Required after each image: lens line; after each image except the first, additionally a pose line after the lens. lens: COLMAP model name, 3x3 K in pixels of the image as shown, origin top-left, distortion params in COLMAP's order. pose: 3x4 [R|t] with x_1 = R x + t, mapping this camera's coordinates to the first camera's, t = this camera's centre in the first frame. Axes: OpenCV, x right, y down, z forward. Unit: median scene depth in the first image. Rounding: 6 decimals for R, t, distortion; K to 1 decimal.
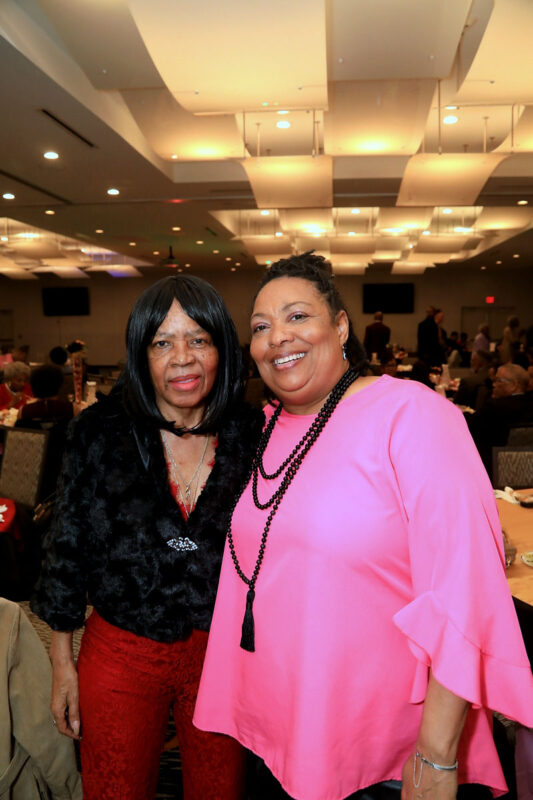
lens RADIAL K [[654.7, 0, 266.5], [0, 654.7, 400.0], [0, 0, 1]] dist [-0.005327, -0.001176]
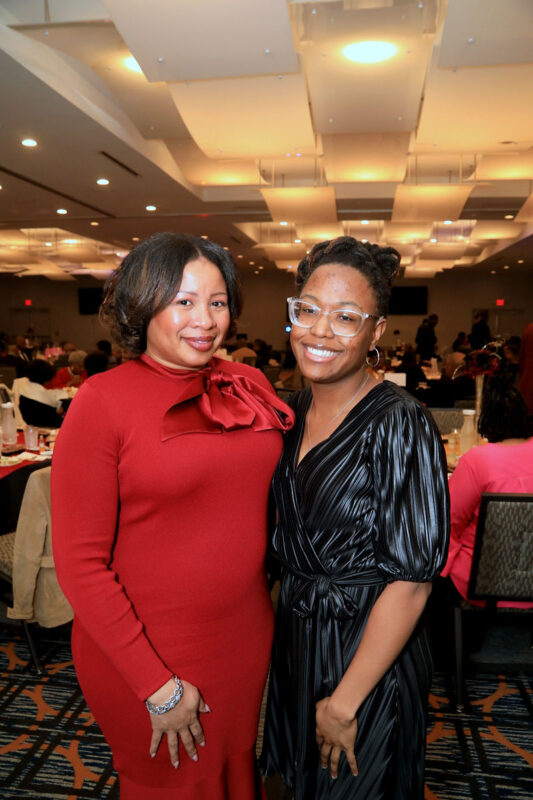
lens RADIAL K [[654.7, 0, 266.5], [0, 654.7, 400.0], [0, 0, 1]] dist [-0.005327, -0.001176]
pose [[0.999177, 0.012464, -0.038593, 0.016156], [-0.012527, 0.999921, -0.001387, 0.017811], [0.038573, 0.001869, 0.999254, -0.118824]]
